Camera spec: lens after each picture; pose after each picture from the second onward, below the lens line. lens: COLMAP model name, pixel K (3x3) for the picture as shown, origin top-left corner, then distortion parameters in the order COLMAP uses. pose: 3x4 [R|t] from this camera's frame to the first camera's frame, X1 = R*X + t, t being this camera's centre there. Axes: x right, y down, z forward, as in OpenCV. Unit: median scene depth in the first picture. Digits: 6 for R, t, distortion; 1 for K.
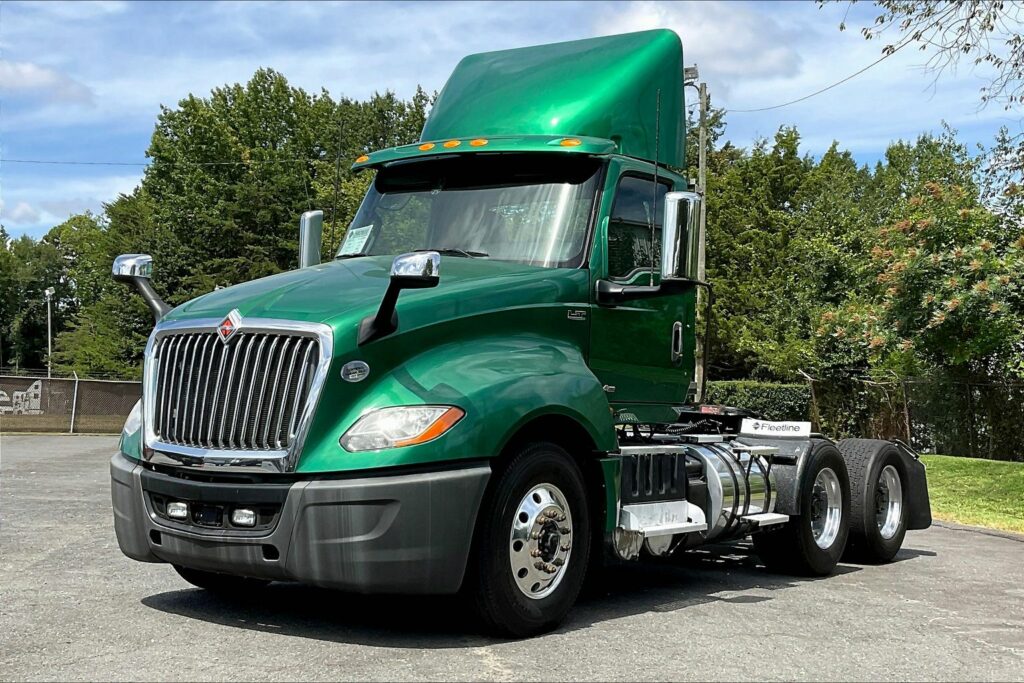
lens RADIAL K [[1413.5, 0, 524.1], [0, 1413.5, 318.8], [0, 0, 1]] dist [0.082288, -0.020272]
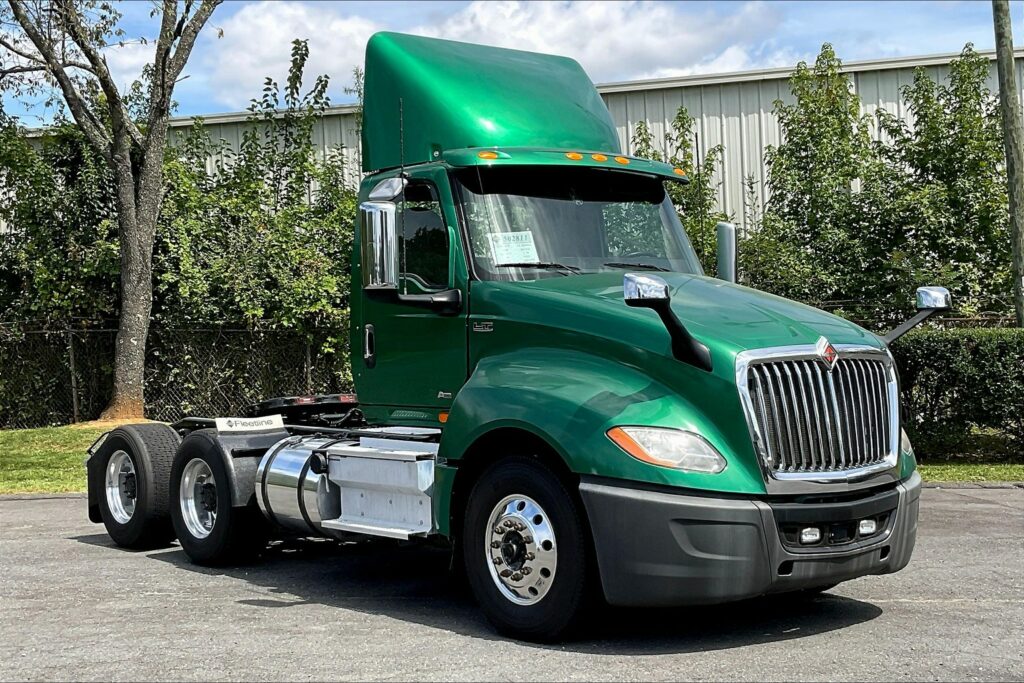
lens RADIAL K [[1429.9, 0, 533.6], [0, 1429.9, 339.3], [0, 0, 1]] dist [0.098300, -0.037899]
pose [[0.276827, -0.042082, 0.959998, -0.264755], [-0.023307, 0.998453, 0.050488, -0.011041], [-0.960637, -0.036351, 0.275418, 0.187829]]
